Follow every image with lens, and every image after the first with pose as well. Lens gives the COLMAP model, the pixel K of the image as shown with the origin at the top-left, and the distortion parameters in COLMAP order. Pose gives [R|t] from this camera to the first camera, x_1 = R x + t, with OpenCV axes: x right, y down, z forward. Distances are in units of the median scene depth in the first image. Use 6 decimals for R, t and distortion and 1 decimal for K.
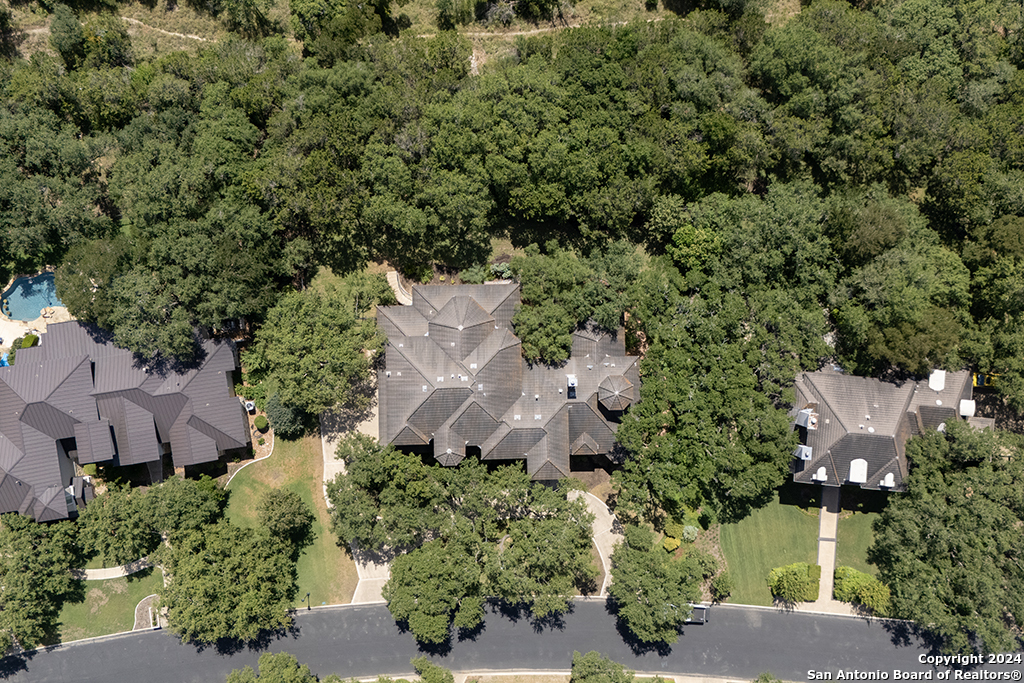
lens RADIAL K [[907.1, 0, 574.2], [0, 907.1, 362.0], [0, 0, 1]] dist [0.079181, -0.067461]
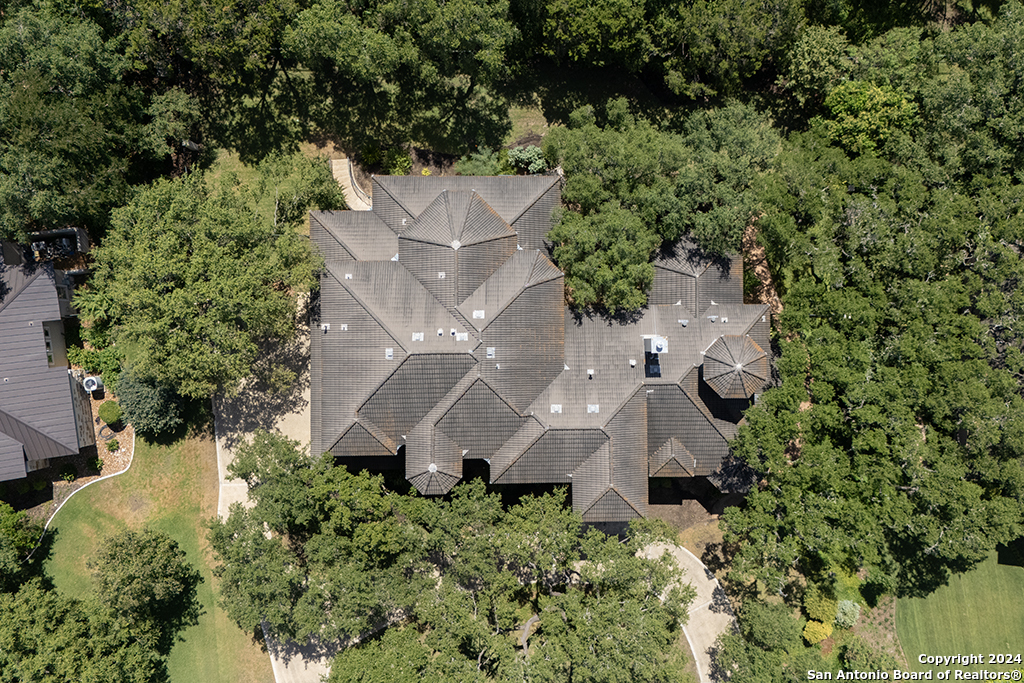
lens RADIAL K [[907.1, 0, 559.5], [0, 907.1, 369.9], [0, 0, 1]] dist [0.079181, -0.067461]
pose [[0.999815, 0.012256, -0.014826, -0.050916], [-0.012213, 0.999921, 0.003019, 0.034400], [0.014862, -0.002837, 0.999886, 0.430099]]
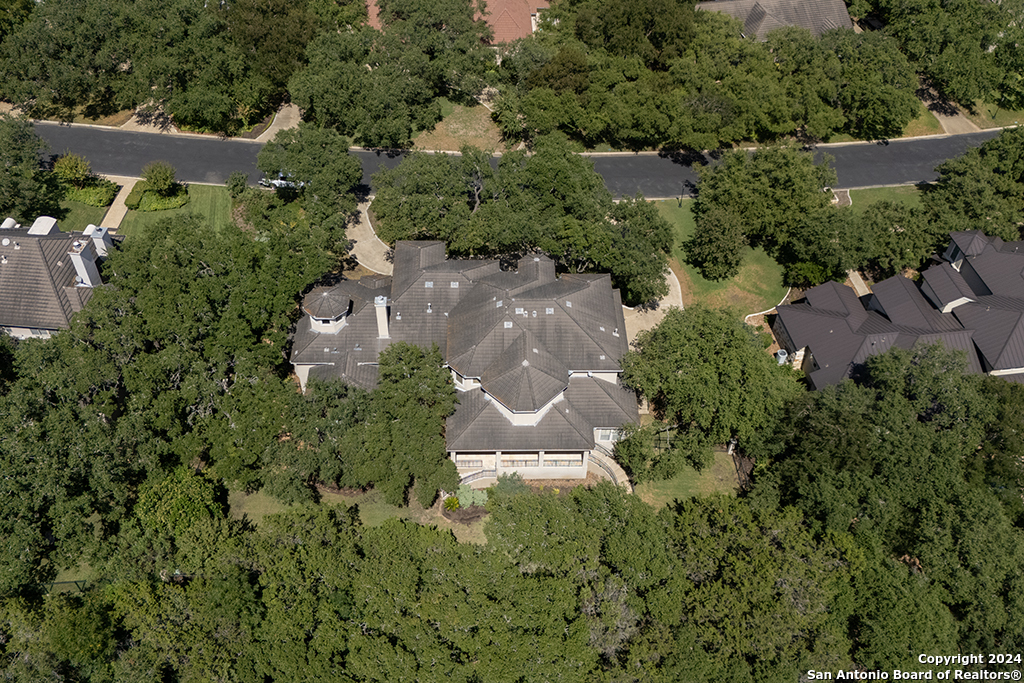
lens RADIAL K [[907.1, 0, 504.0], [0, 907.1, 345.8], [0, 0, 1]] dist [0.079181, -0.067461]
pose [[-0.997150, -0.053273, -0.053420, -0.063874], [0.001980, -0.726317, 0.687357, -0.517290], [-0.075417, 0.685292, 0.724353, 0.430370]]
